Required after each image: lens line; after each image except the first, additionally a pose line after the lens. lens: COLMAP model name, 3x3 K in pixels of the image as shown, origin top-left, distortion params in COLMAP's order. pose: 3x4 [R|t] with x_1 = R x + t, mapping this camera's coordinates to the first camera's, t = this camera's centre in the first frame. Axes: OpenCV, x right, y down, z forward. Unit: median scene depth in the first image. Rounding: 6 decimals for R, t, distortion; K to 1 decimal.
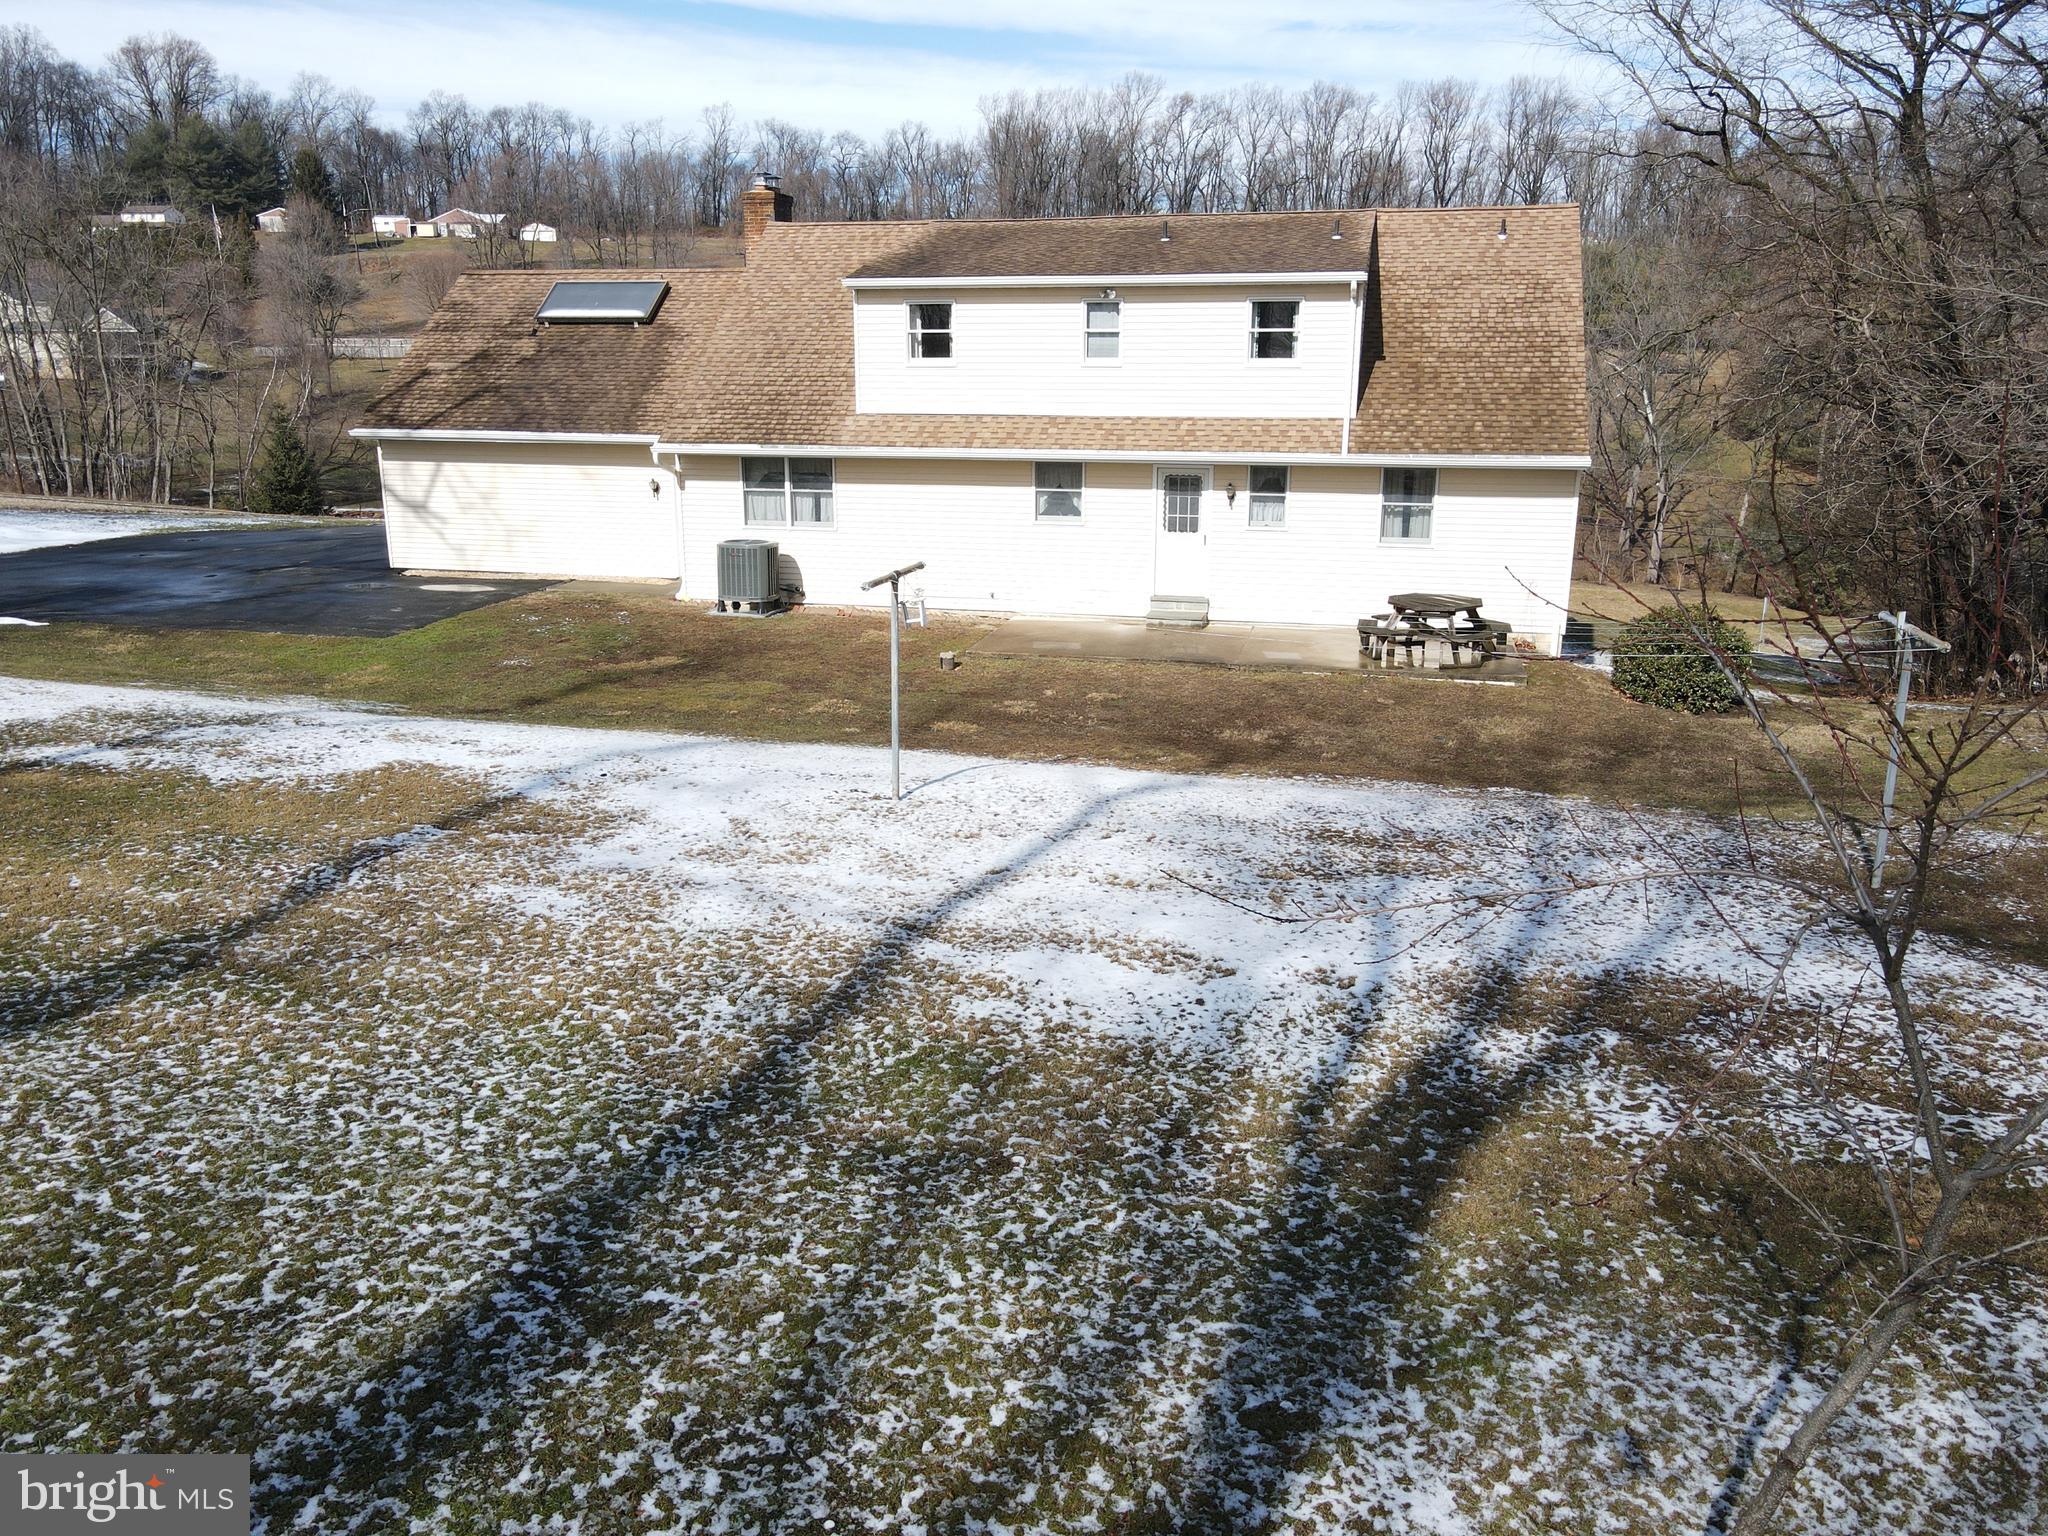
lens RADIAL K [[1514.3, 0, 1017.6], [0, 1514.3, 757.7], [0, 0, 1]] dist [-0.008970, 0.043209]
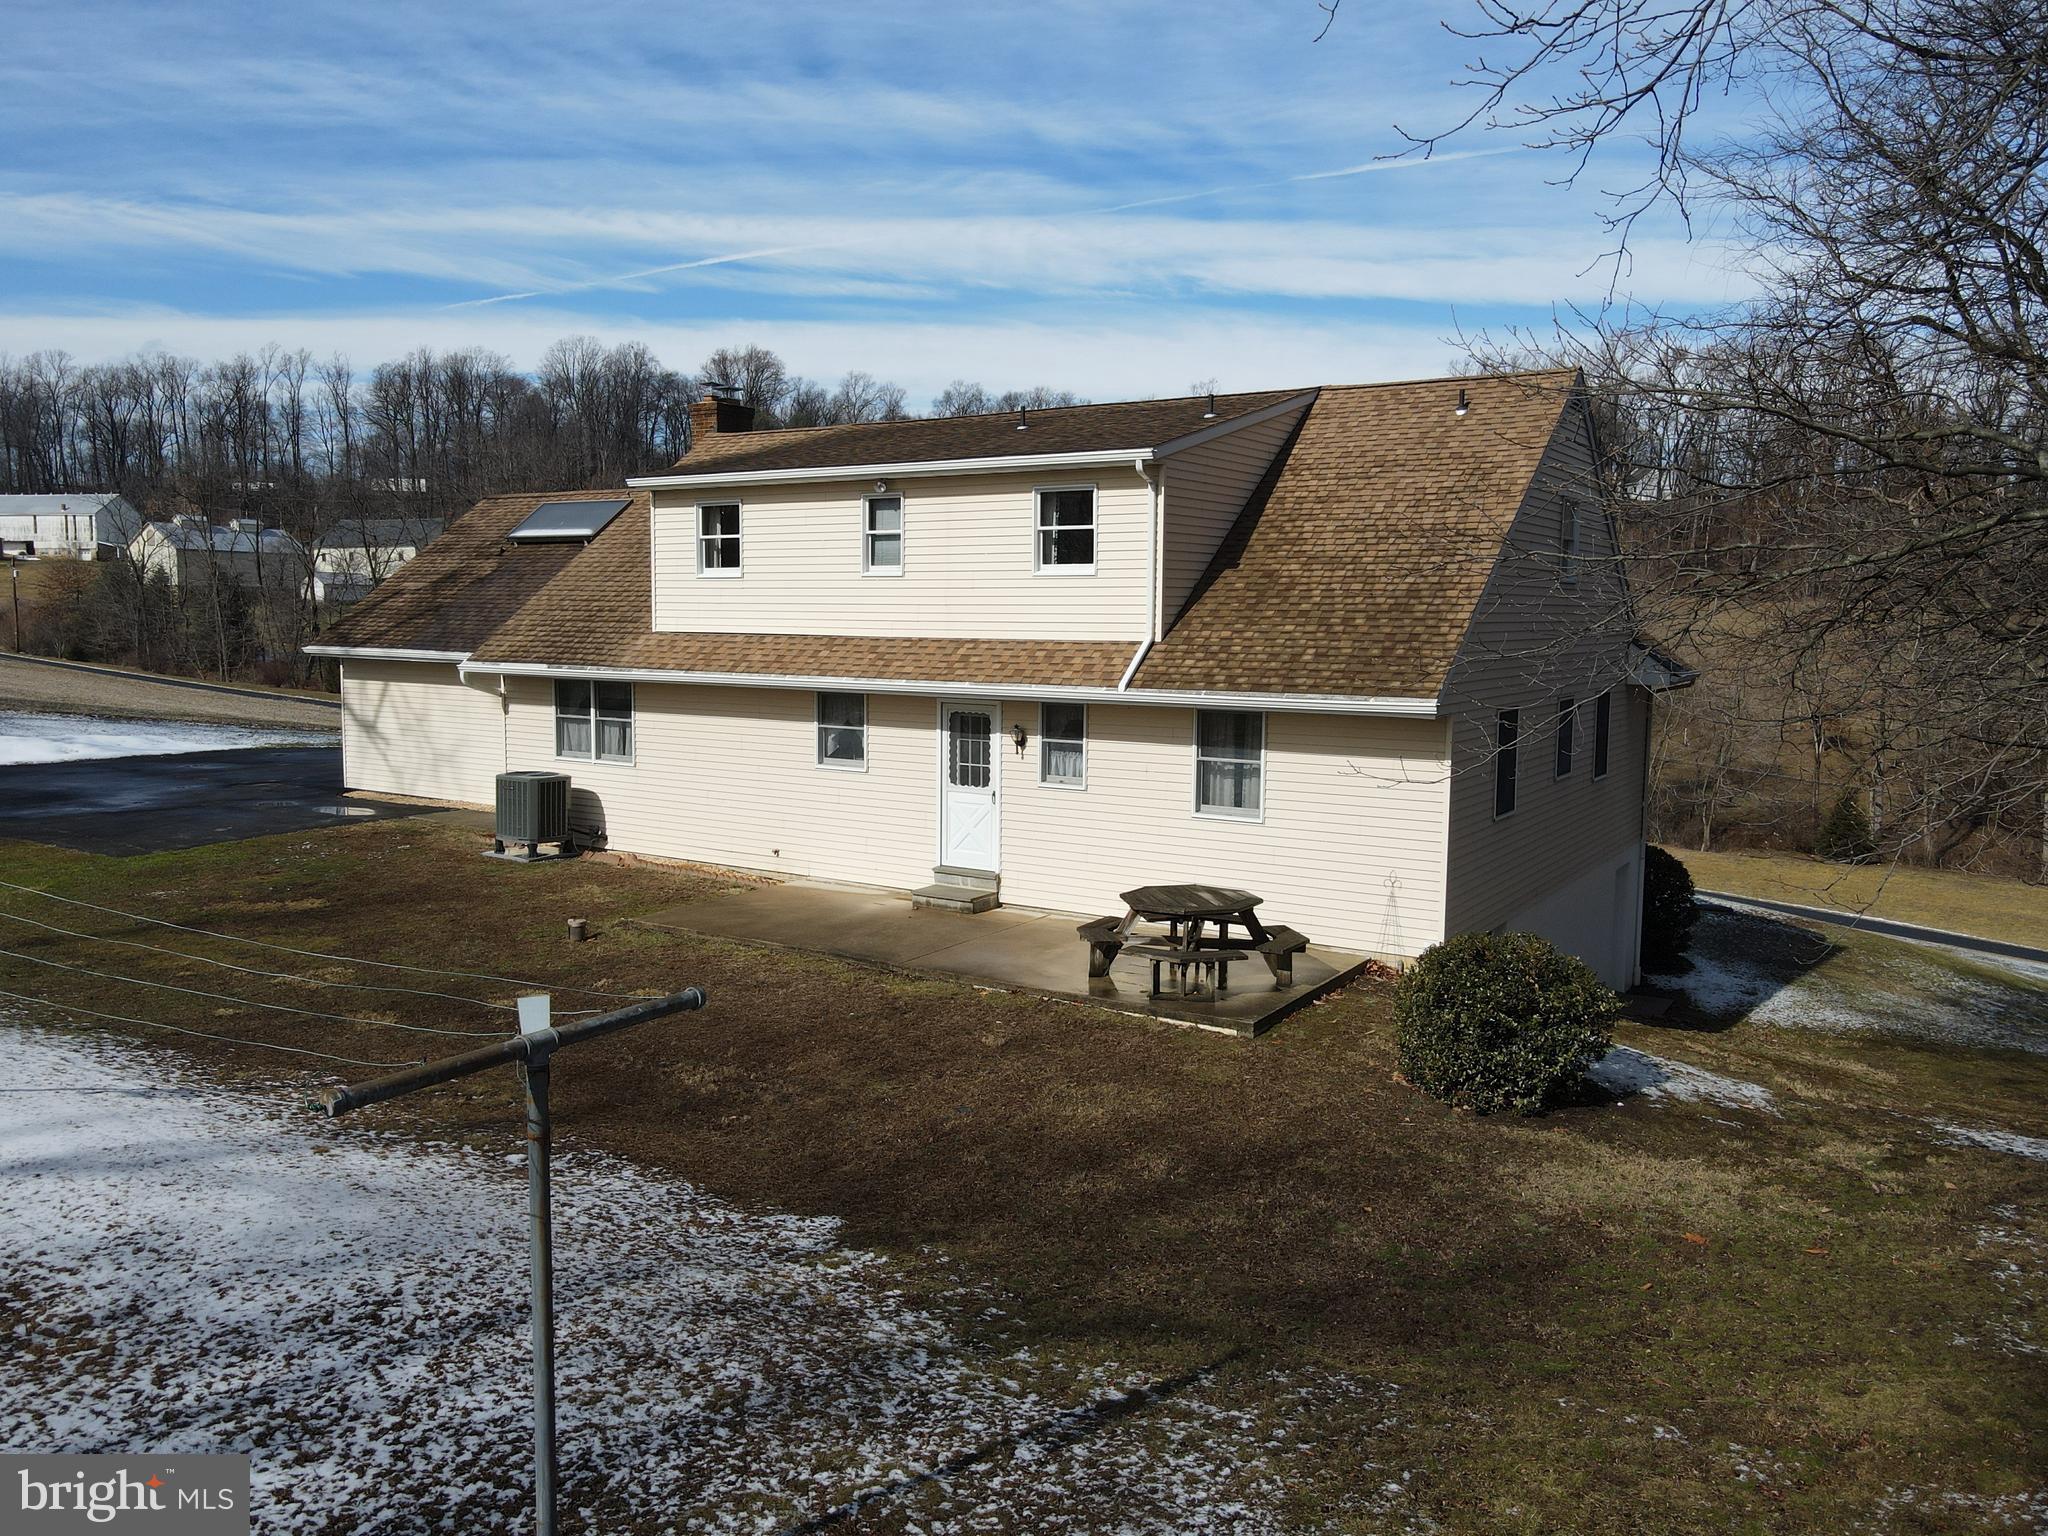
lens RADIAL K [[1514.3, 0, 1017.6], [0, 1514.3, 757.7], [0, 0, 1]] dist [-0.008970, 0.043209]
pose [[0.944254, 0.041056, -0.326648, 0.377912], [-0.094871, 0.984038, -0.150564, -0.049441], [0.315252, 0.173160, 0.933076, 0.286892]]
